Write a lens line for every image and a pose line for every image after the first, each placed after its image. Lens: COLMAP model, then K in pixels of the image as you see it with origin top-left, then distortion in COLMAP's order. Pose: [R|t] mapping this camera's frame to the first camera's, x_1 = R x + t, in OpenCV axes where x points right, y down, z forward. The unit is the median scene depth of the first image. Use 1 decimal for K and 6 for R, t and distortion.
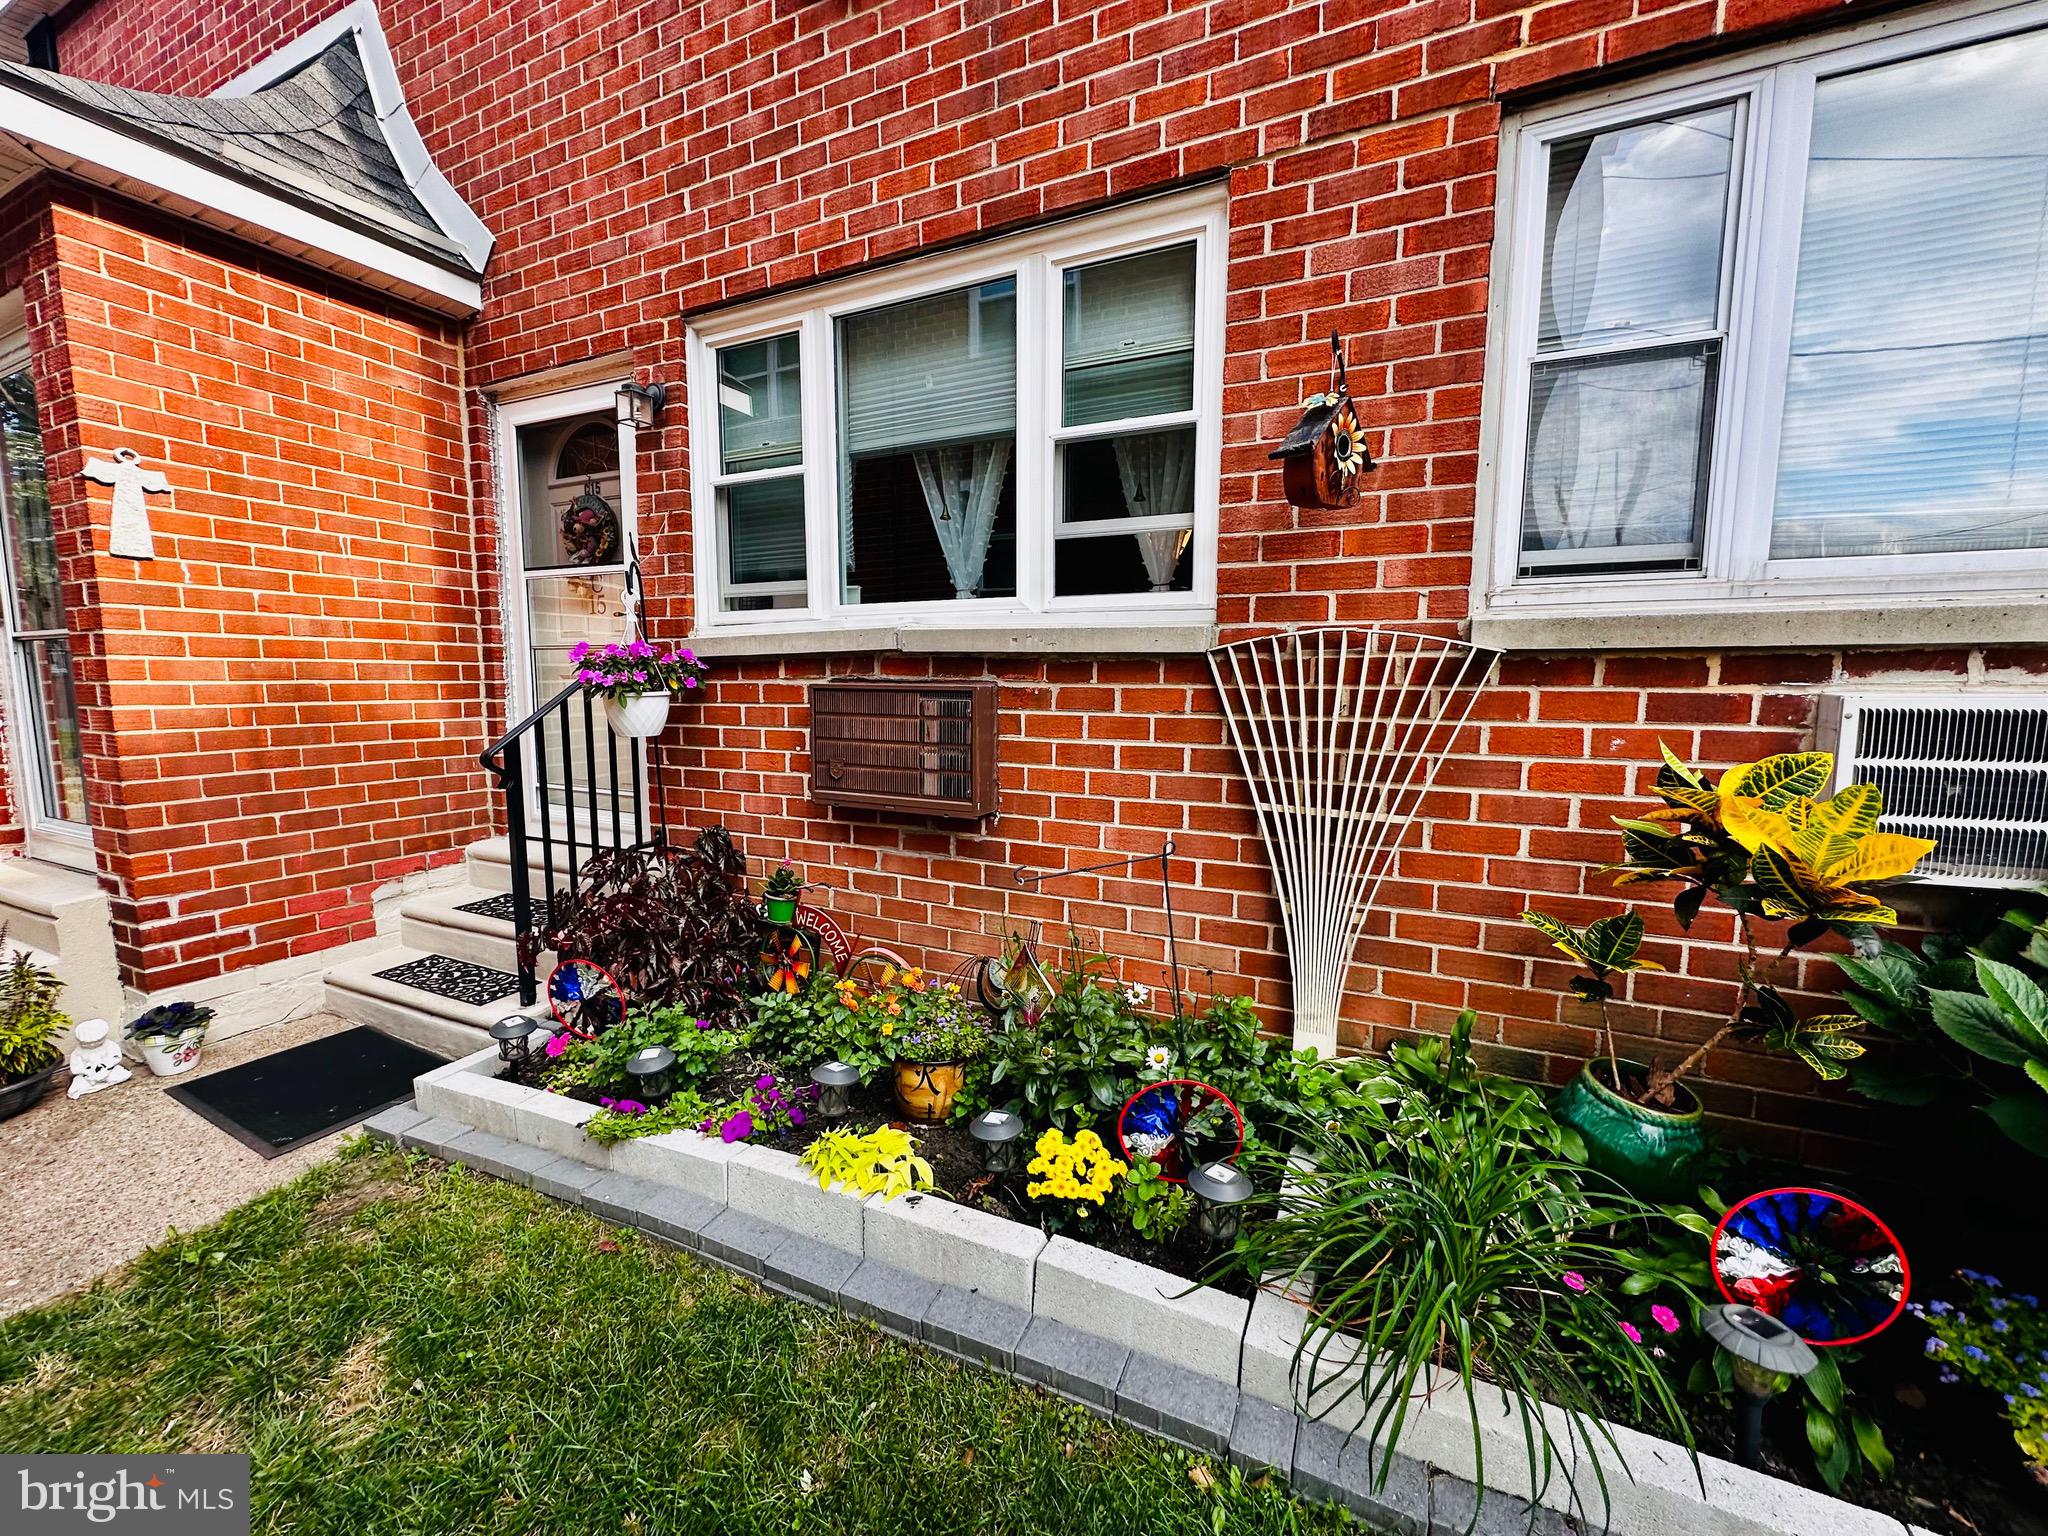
lens RADIAL K [[810.0, 0, 1018.4], [0, 810.0, 766.6], [0, 0, 1]] dist [-0.004466, 0.000580]
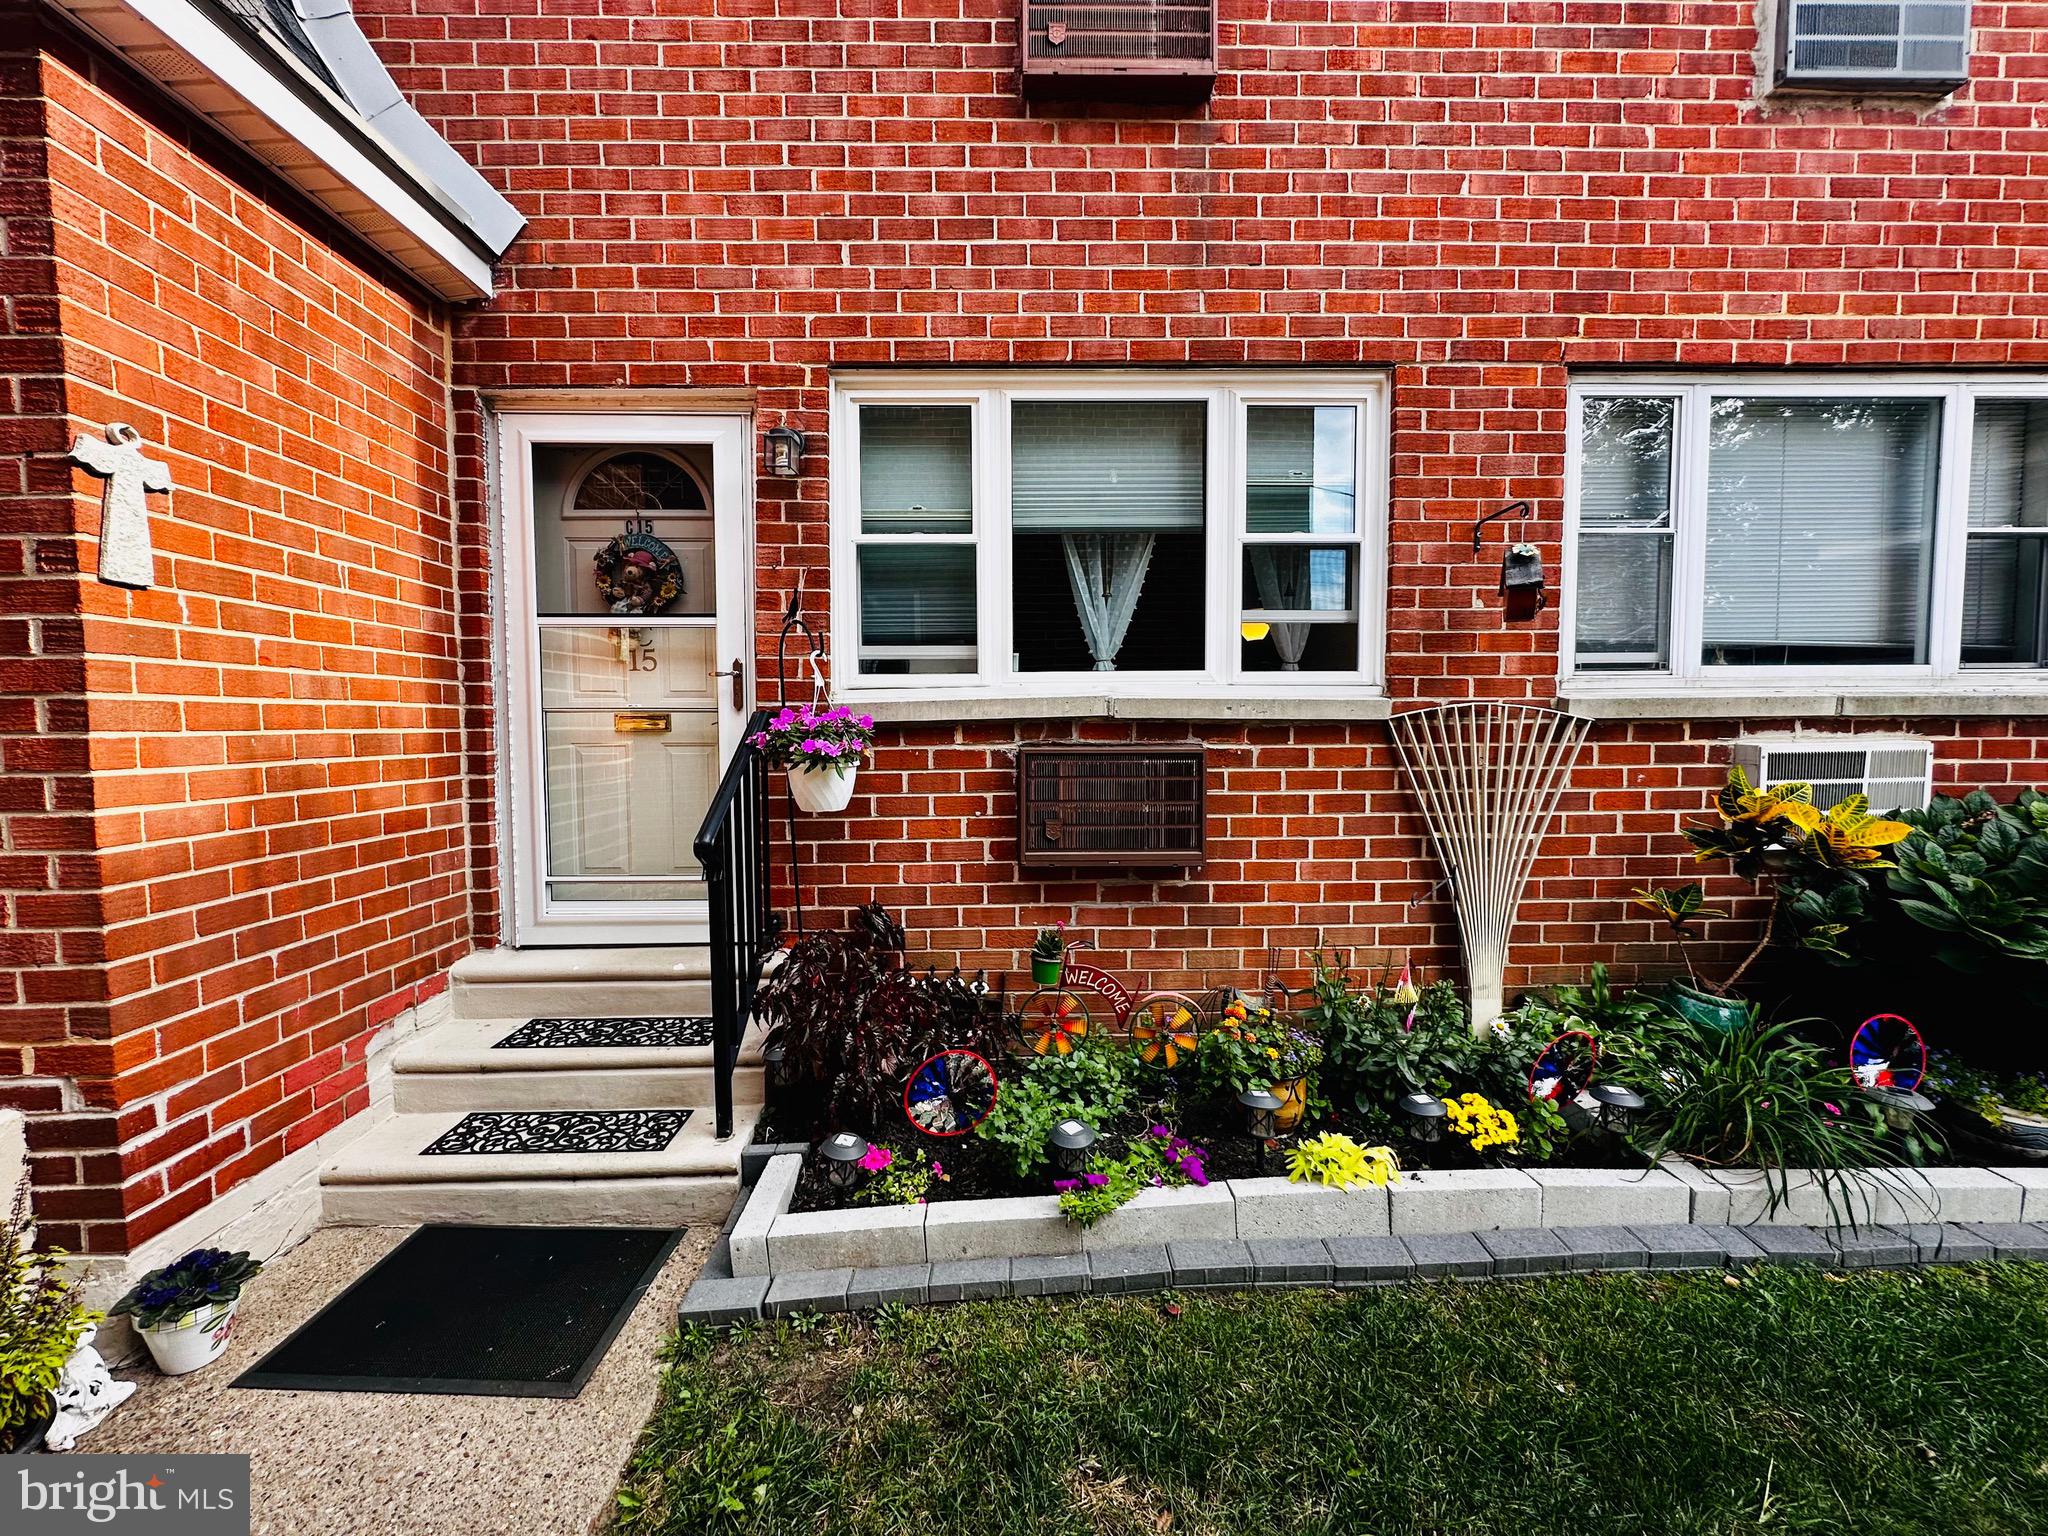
lens RADIAL K [[810.0, 0, 1023.6], [0, 810.0, 767.6], [0, 0, 1]] dist [-0.004466, 0.000580]
pose [[0.894481, -0.034481, 0.445775, -0.734742], [0.058739, 0.997443, -0.040712, -0.038448], [-0.443231, 0.062600, 0.894219, 0.086291]]
